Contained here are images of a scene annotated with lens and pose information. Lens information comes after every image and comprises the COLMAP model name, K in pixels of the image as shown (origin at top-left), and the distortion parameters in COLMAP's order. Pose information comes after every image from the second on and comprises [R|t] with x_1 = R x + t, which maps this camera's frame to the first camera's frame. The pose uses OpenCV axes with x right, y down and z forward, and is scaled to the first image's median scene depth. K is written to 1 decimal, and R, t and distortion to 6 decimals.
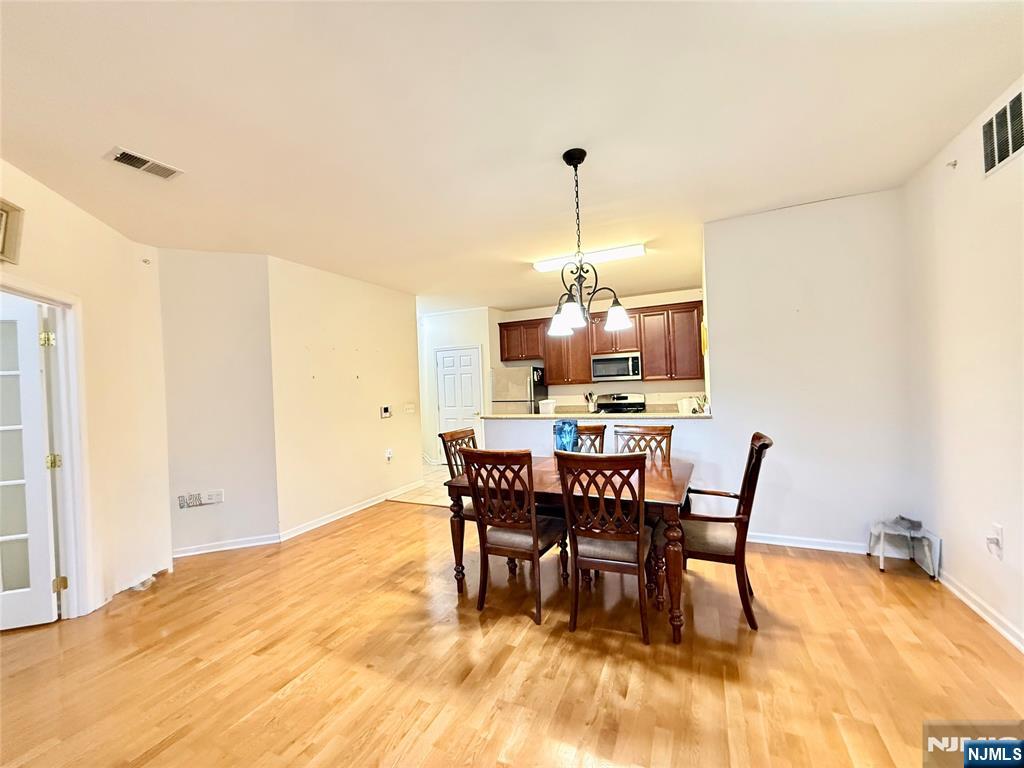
lens RADIAL K [[408.0, 0, 515.3], [0, 408.0, 380.1], [0, 0, 1]] dist [-0.001496, 0.002980]
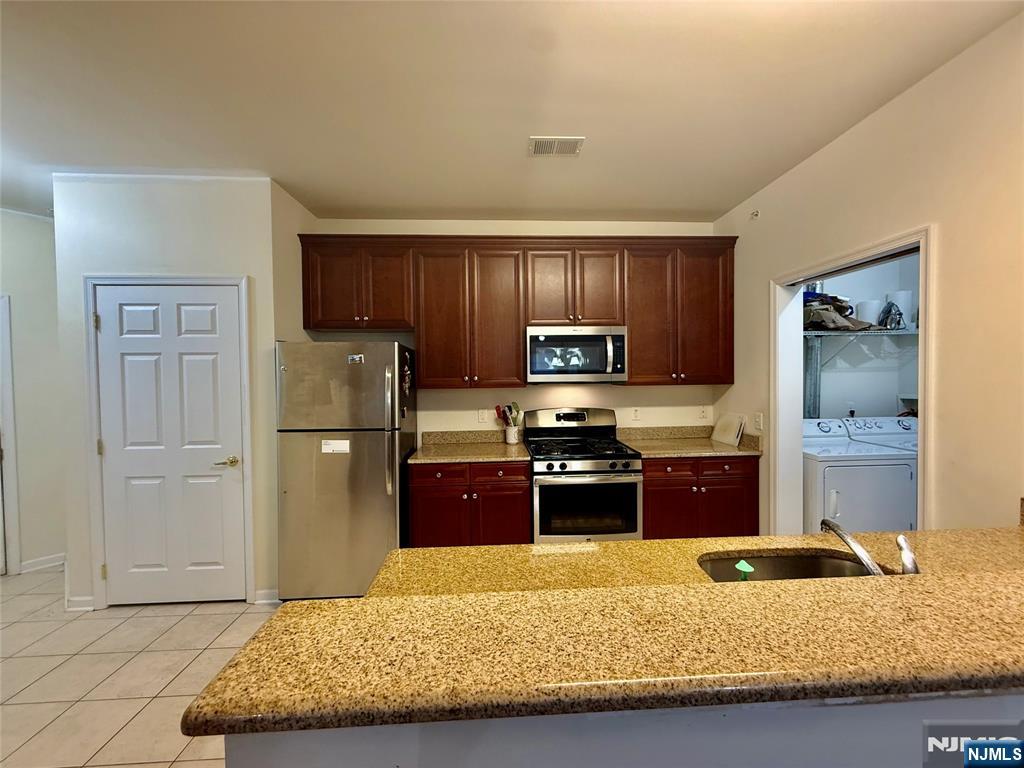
lens RADIAL K [[408.0, 0, 512.6], [0, 408.0, 383.8], [0, 0, 1]] dist [-0.001496, 0.002980]
pose [[0.880558, 0.019890, 0.473521, -0.047015], [-0.026951, 0.999604, 0.008131, 0.000988], [-0.473171, -0.019922, 0.880745, 0.574531]]
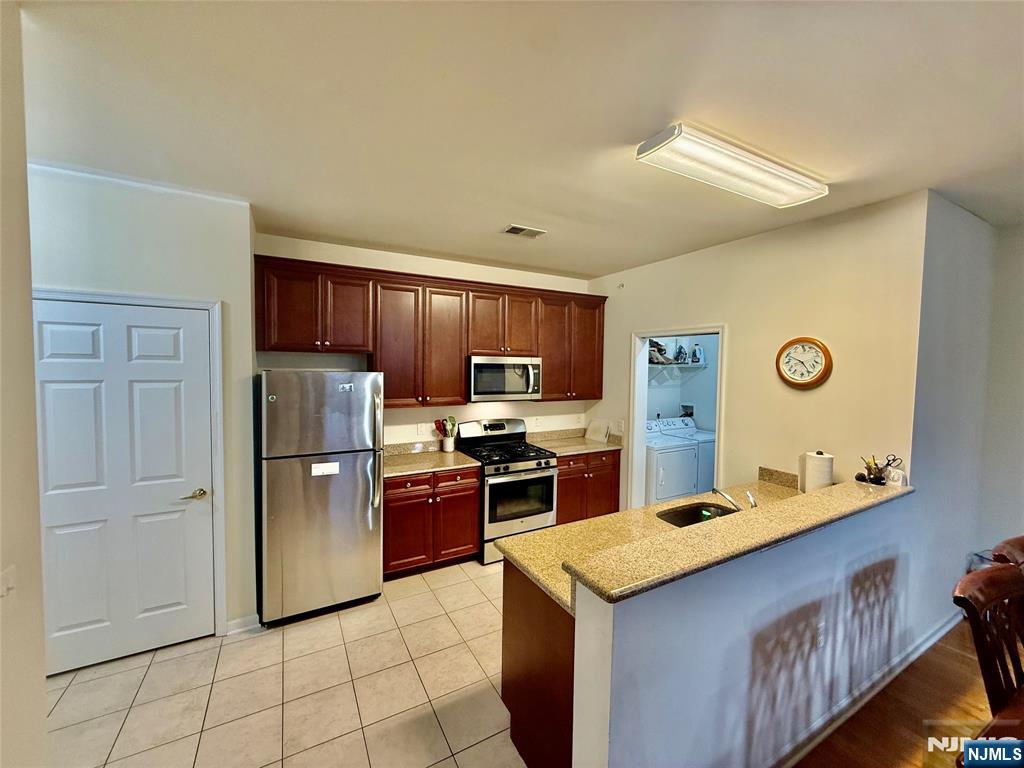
lens RADIAL K [[408.0, 0, 510.9], [0, 408.0, 385.1], [0, 0, 1]] dist [-0.001496, 0.002980]
pose [[0.582228, 0.007900, 0.812987, -0.235704], [-0.040257, 0.999006, 0.019123, -0.032286], [-0.812028, -0.043862, 0.581968, 0.601184]]
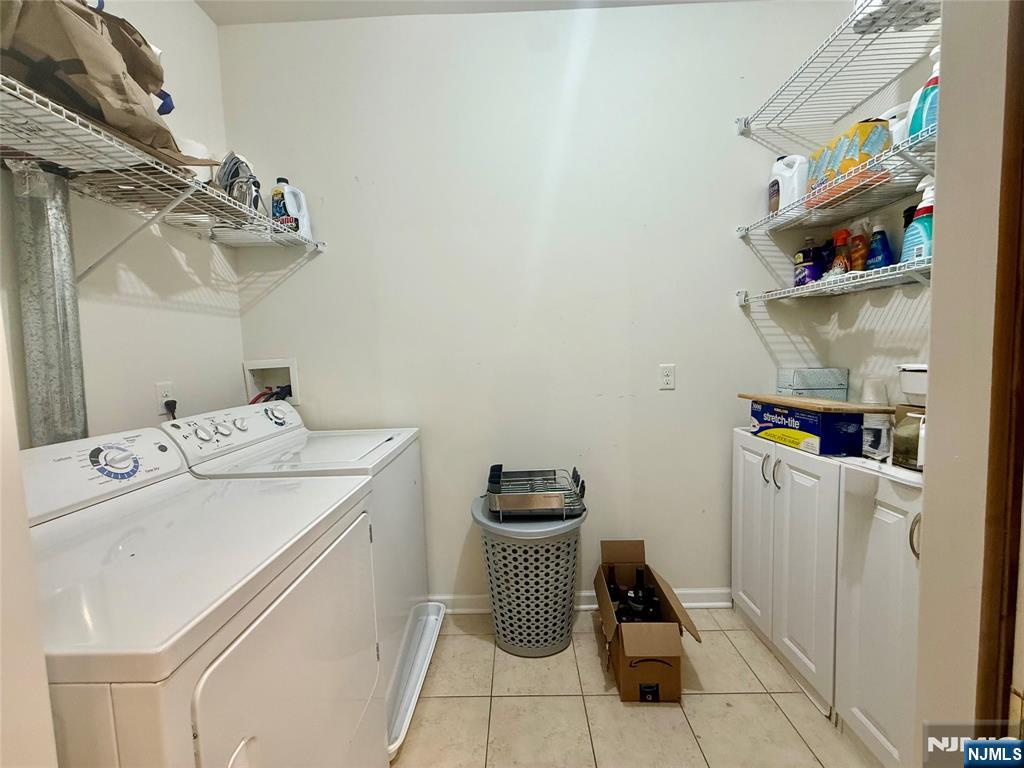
lens RADIAL K [[408.0, 0, 508.2], [0, 408.0, 381.5], [0, 0, 1]] dist [-0.001496, 0.002980]
pose [[-0.403061, -0.005270, 0.915158, 0.314525], [0.045504, 0.998631, 0.025792, 0.019941], [-0.914041, 0.052039, -0.402270, 0.752047]]
